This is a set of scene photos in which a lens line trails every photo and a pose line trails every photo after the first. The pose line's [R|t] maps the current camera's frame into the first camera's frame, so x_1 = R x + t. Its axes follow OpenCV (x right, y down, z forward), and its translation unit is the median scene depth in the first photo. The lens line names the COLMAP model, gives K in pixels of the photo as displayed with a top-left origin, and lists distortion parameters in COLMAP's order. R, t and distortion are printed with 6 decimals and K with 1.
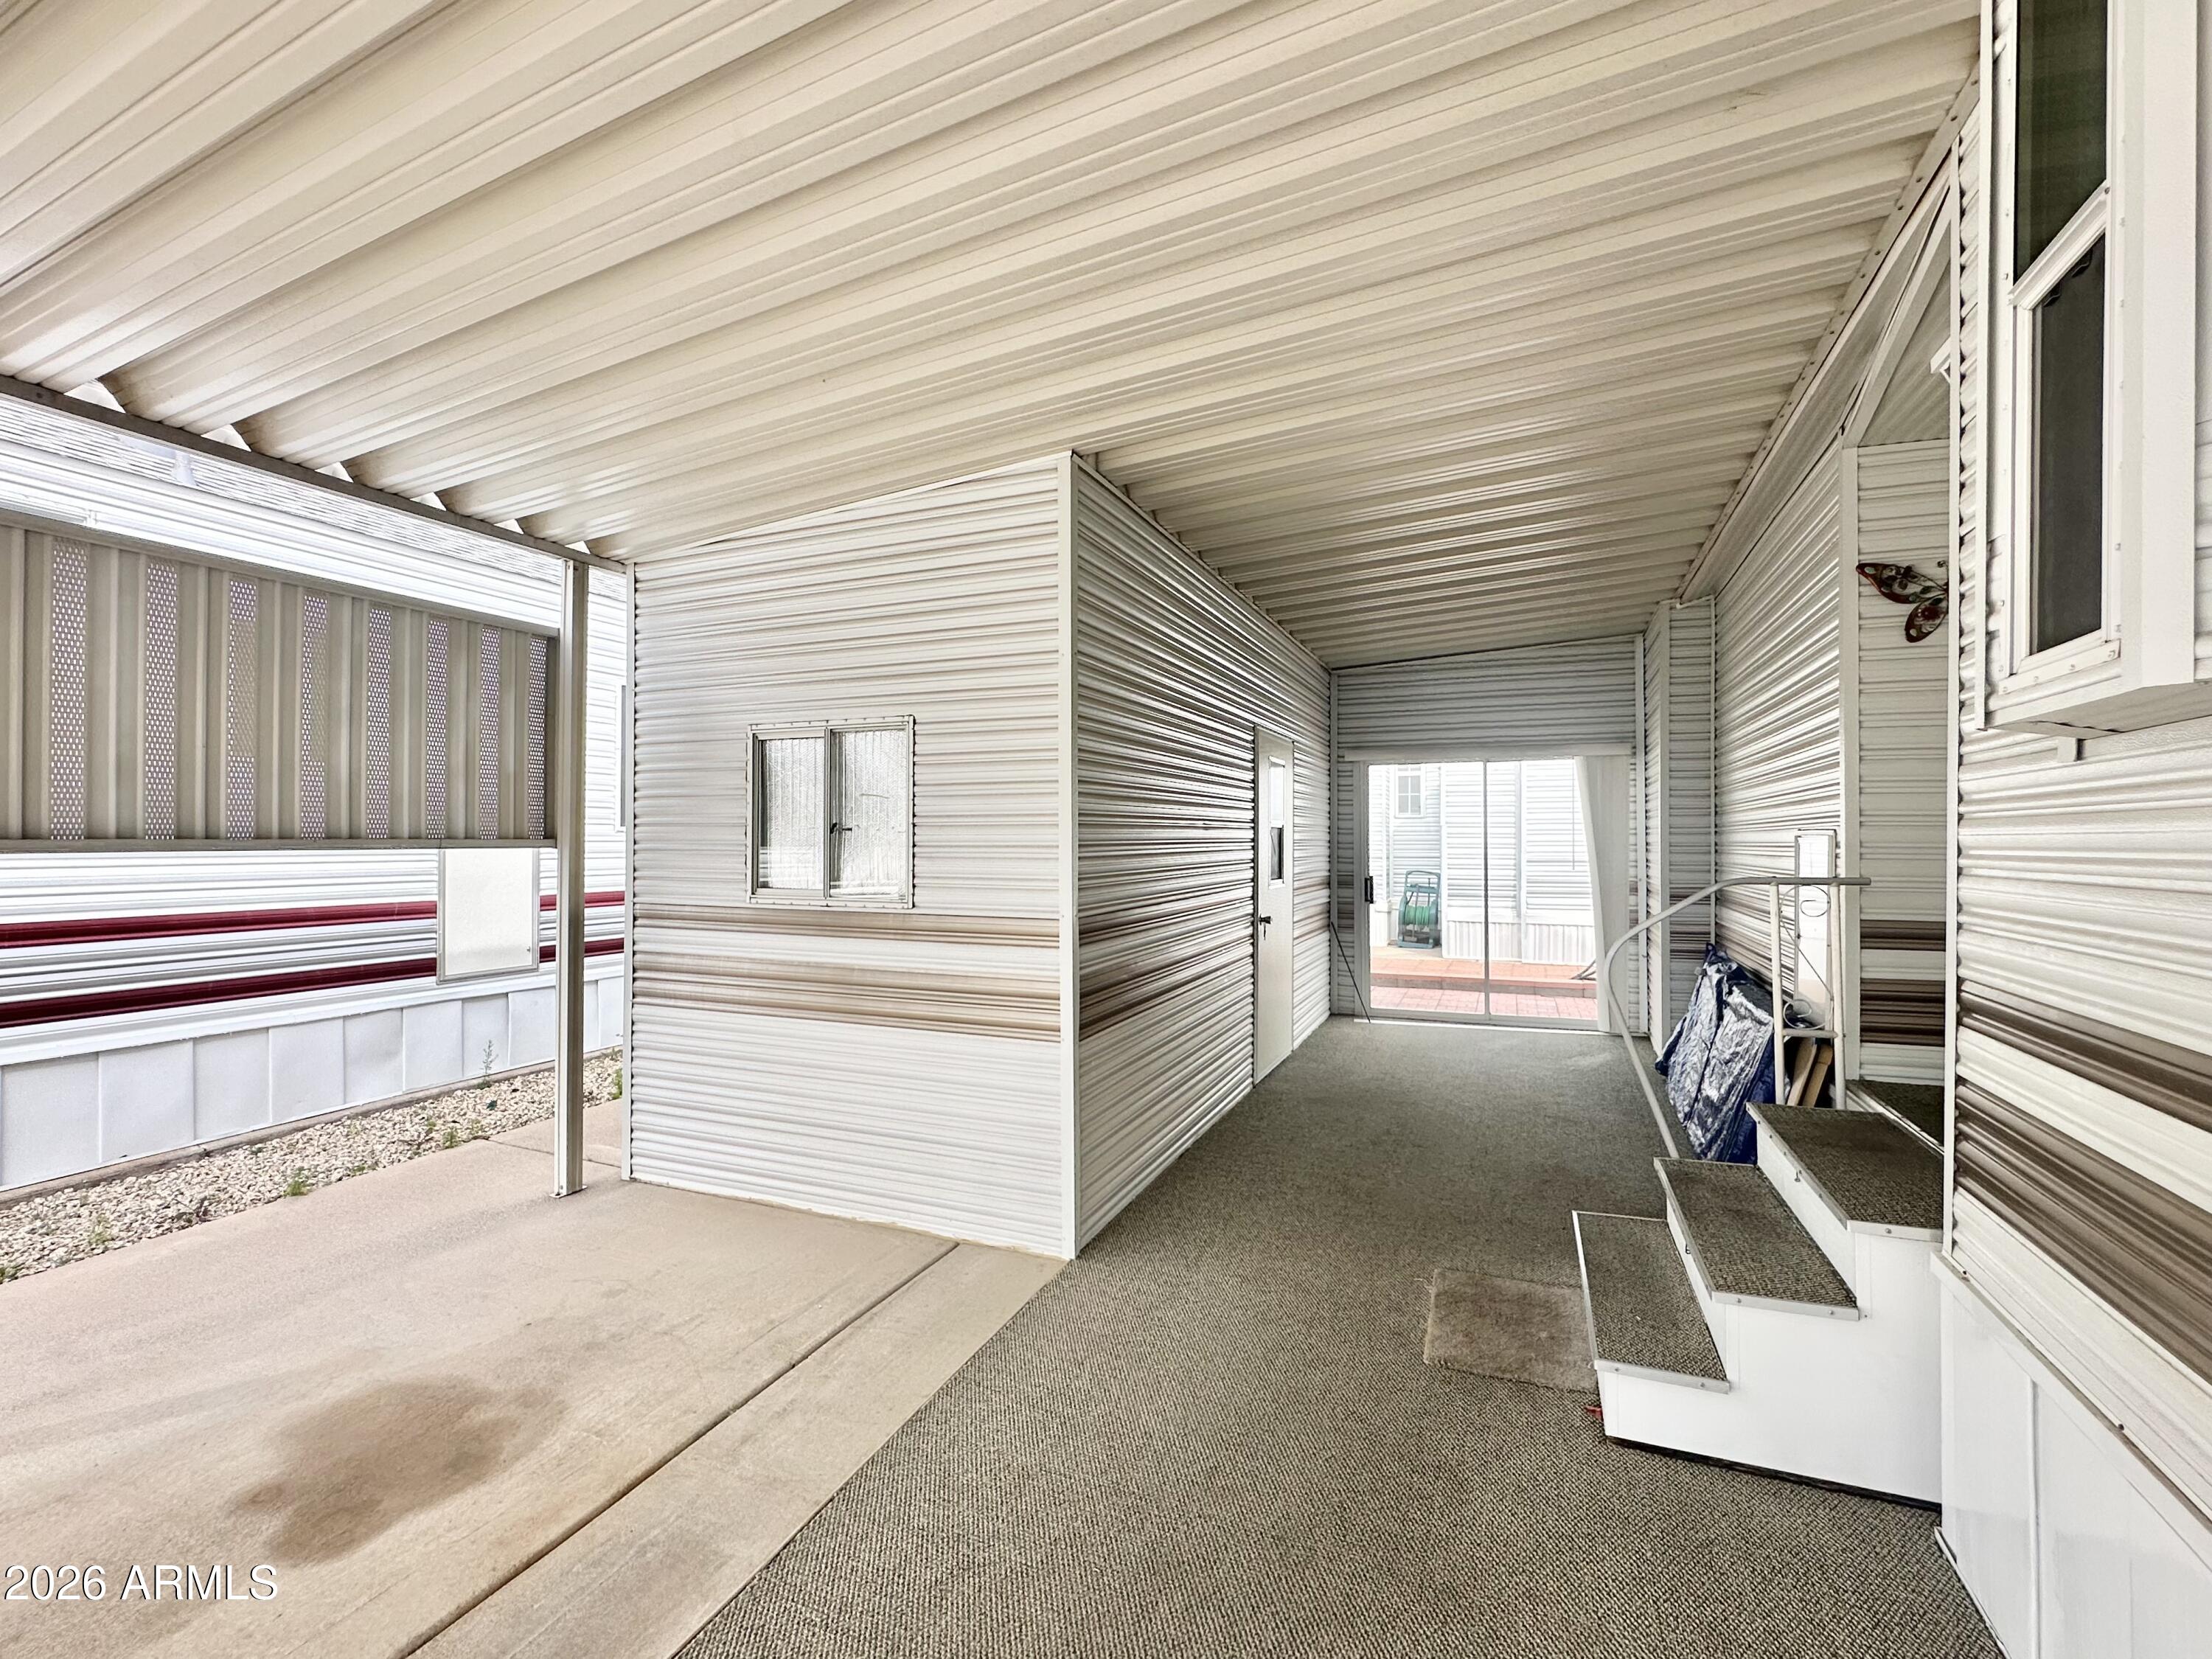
lens RADIAL K [[965.1, 0, 1112.2], [0, 965.1, 828.5], [0, 0, 1]] dist [-0.000420, -0.000013]
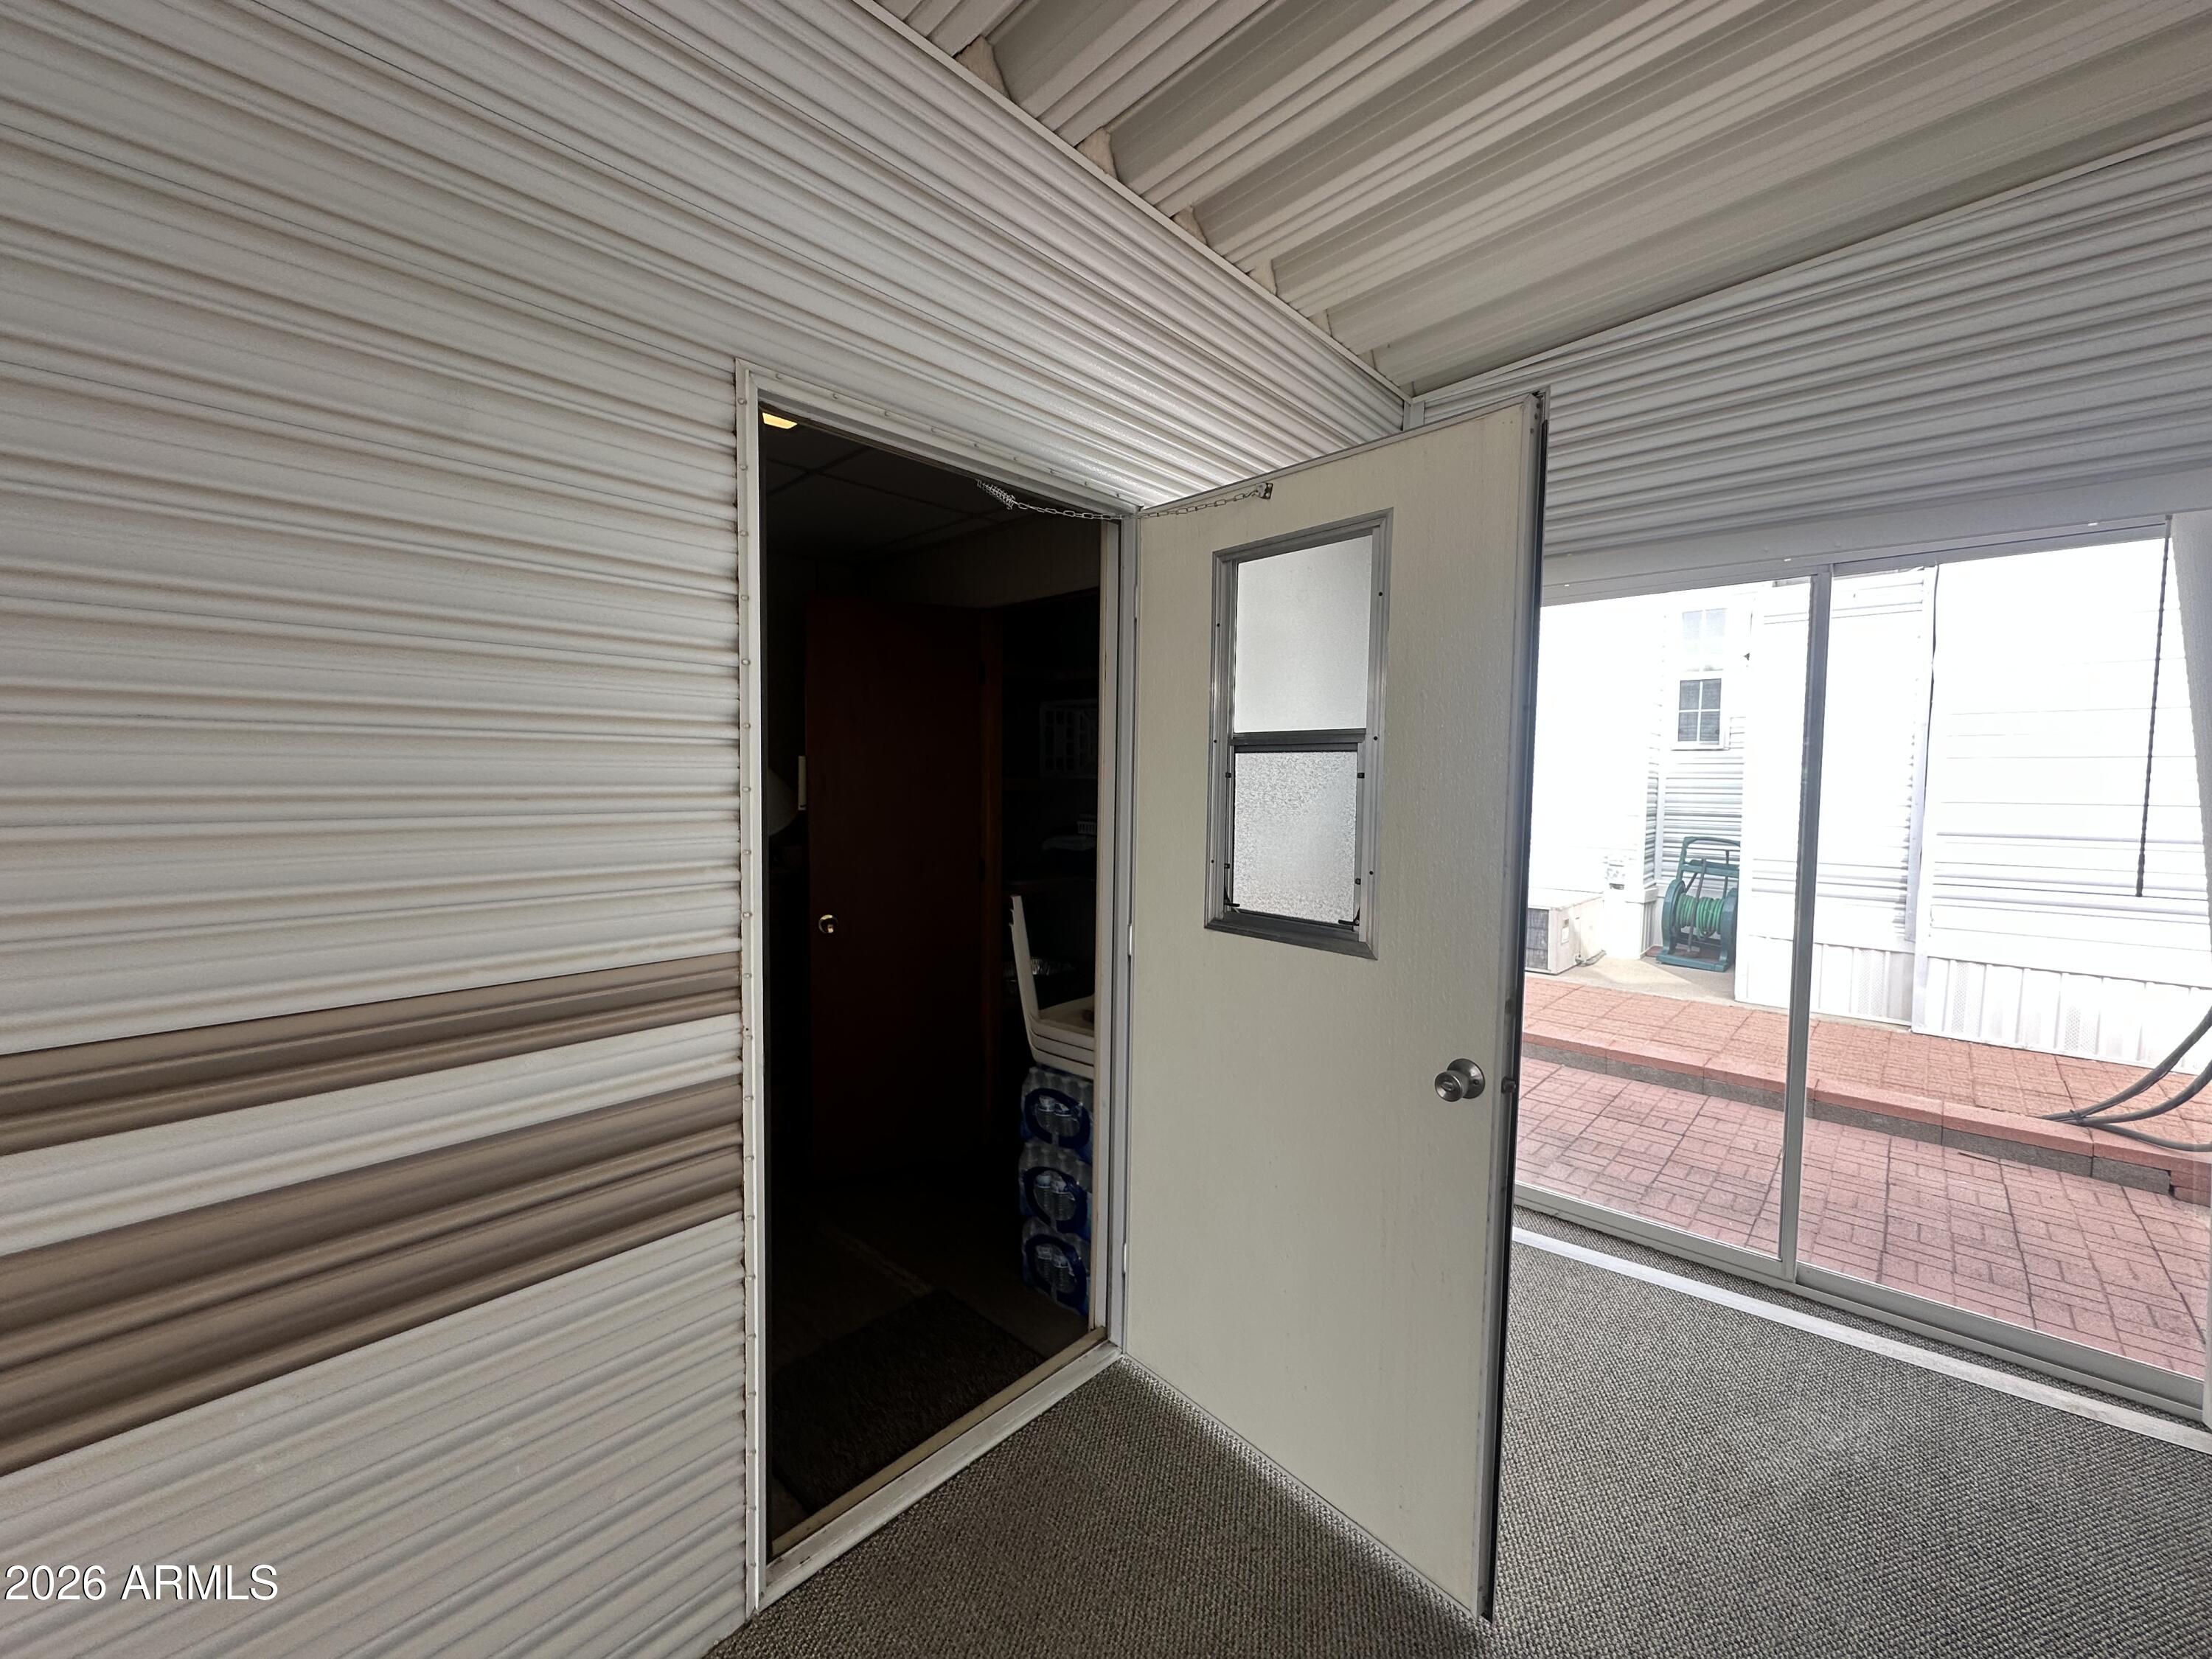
lens RADIAL K [[888.3, 0, 1106.7], [0, 888.3, 829.4], [0, 0, 1]] dist [-0.000155, 0.000194]
pose [[0.942254, 0.033321, -0.333238, 0.152538], [-0.007178, 0.996819, 0.079377, -0.002605], [0.334822, -0.072401, 0.939496, 0.364835]]
